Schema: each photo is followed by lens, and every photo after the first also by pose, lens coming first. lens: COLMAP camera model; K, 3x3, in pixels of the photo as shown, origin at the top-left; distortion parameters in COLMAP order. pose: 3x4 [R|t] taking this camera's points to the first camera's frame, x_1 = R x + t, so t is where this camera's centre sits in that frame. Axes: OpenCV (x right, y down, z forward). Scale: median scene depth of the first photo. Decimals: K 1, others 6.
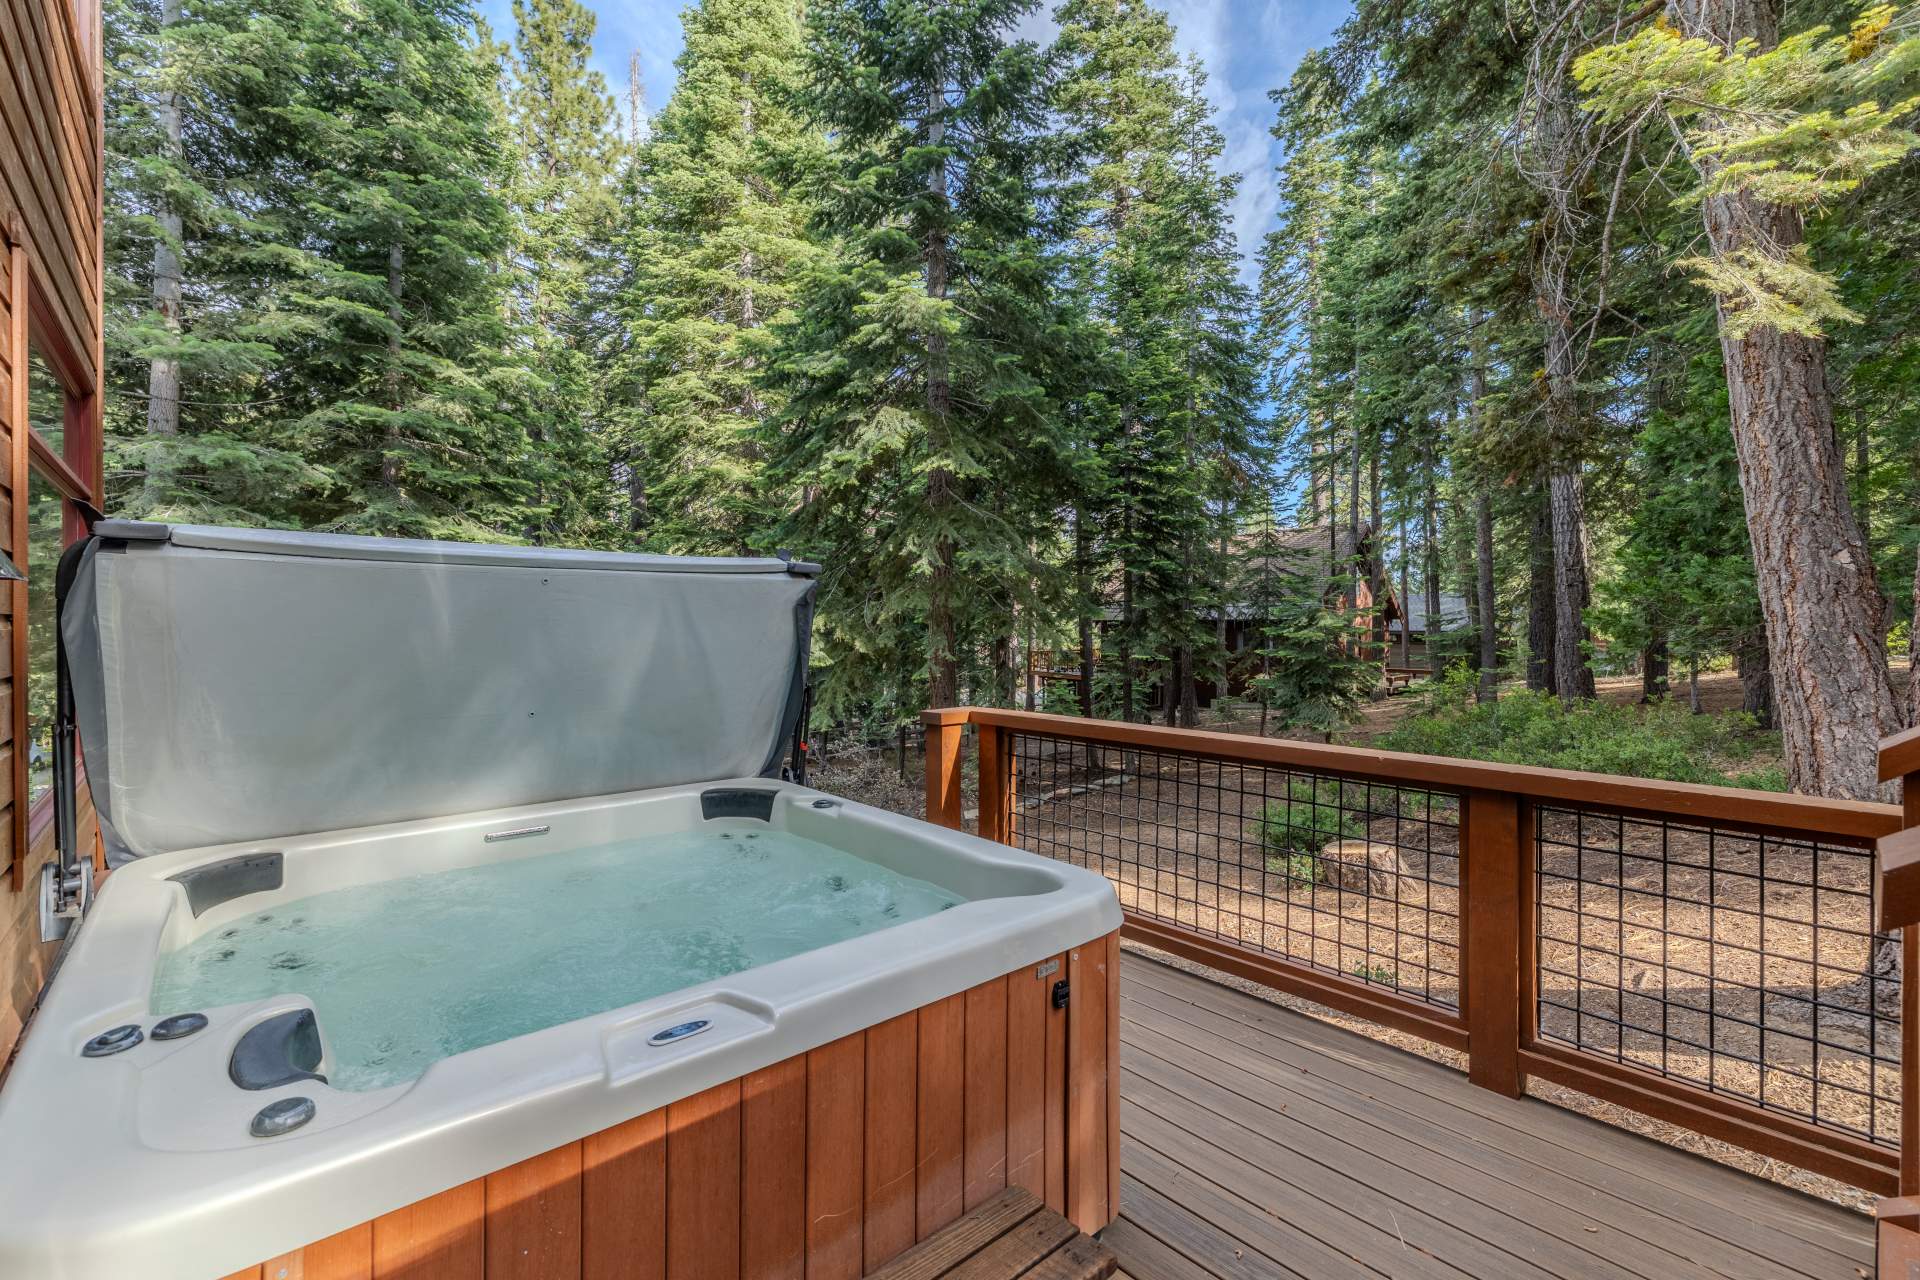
lens RADIAL K [[828.5, 0, 948.5], [0, 828.5, 637.6], [0, 0, 1]] dist [-0.002804, -0.000111]
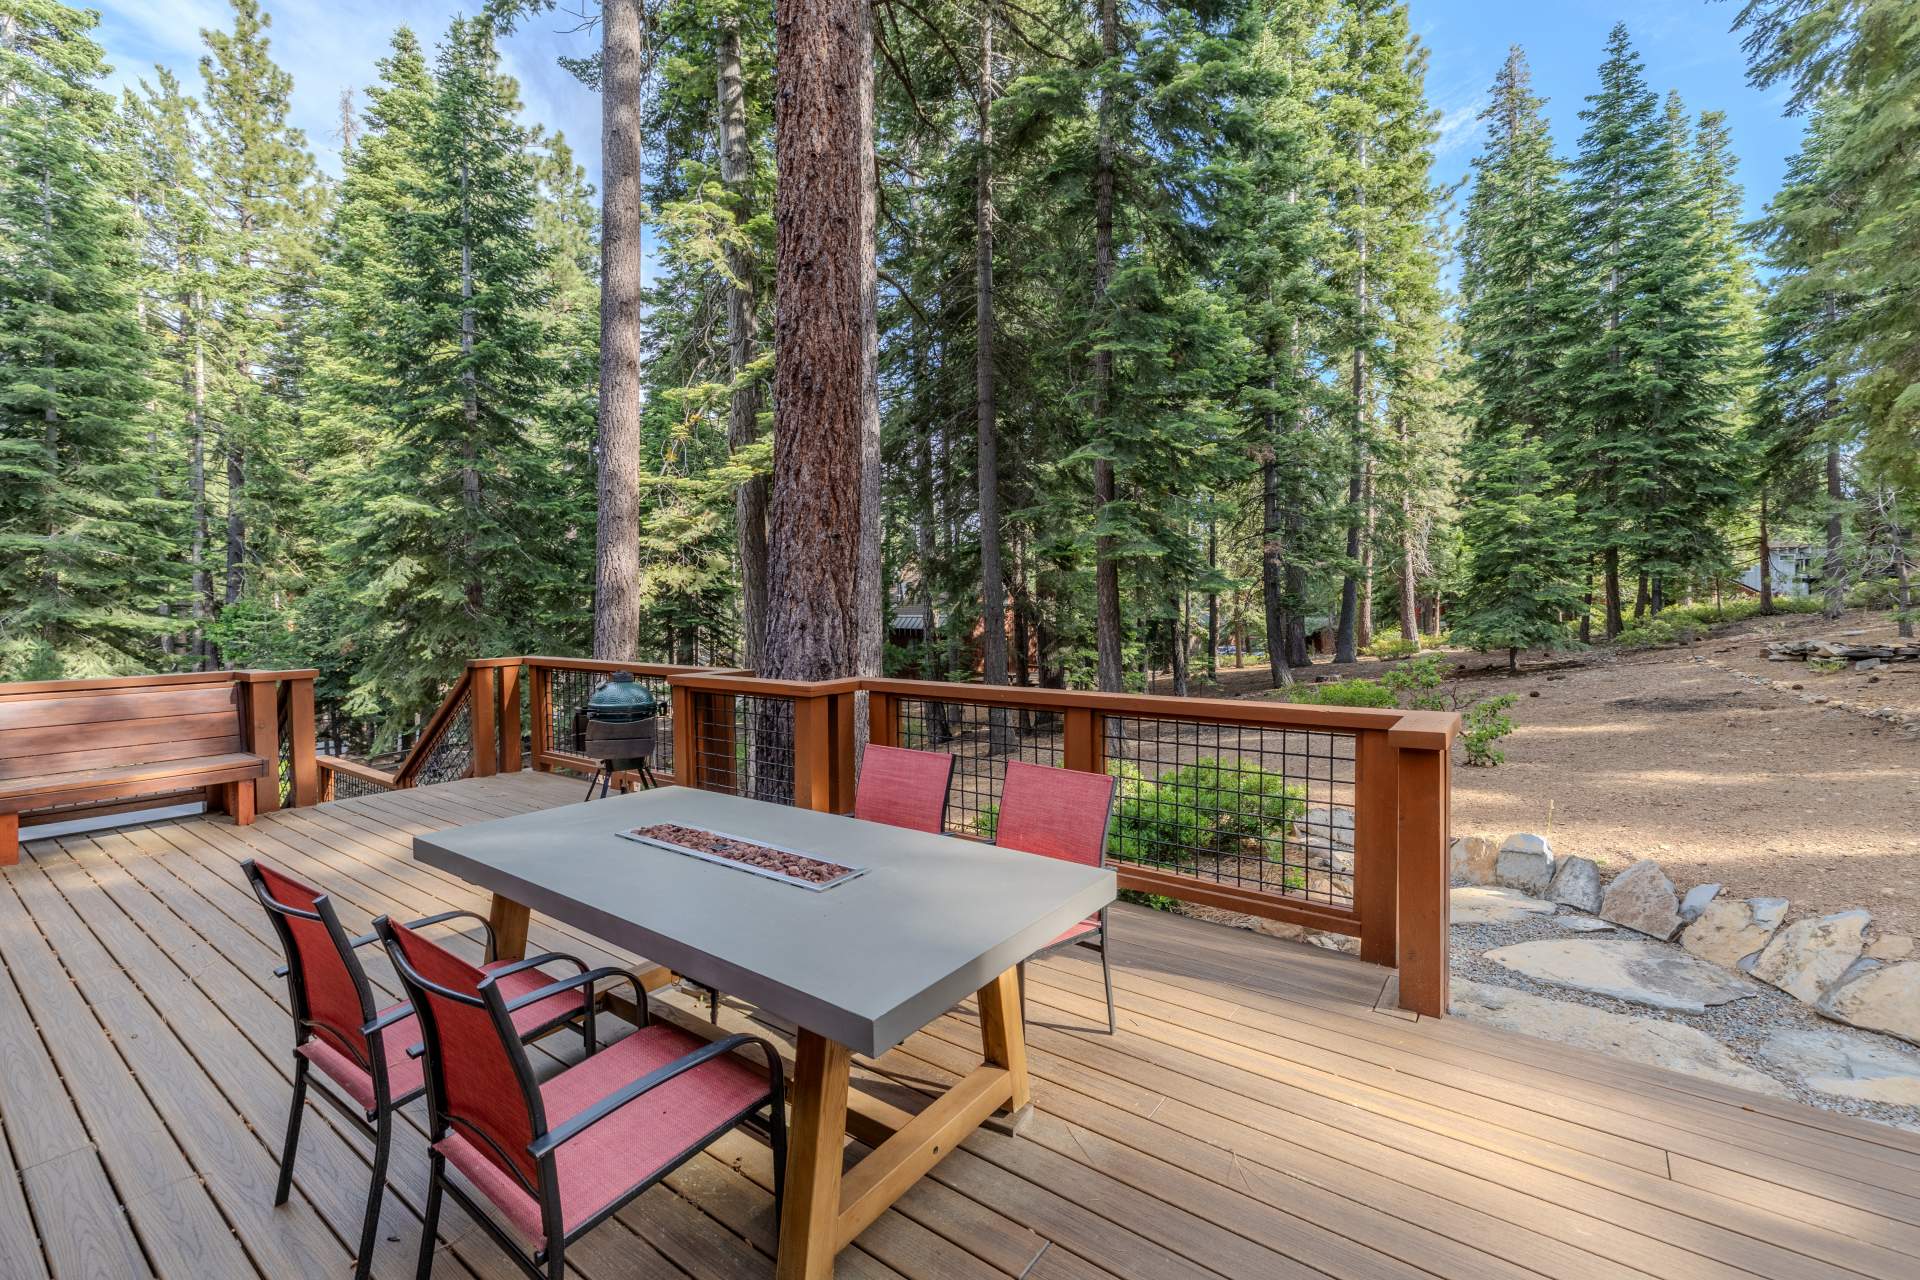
lens RADIAL K [[828.5, 0, 967.8], [0, 828.5, 627.0], [0, 0, 1]] dist [-0.002804, -0.000111]
pose [[0.978623, -0.020404, 0.204646, 0.328318], [0.016405, 0.999640, 0.021219, -0.074935], [-0.205005, -0.017408, 0.978606, -0.401200]]
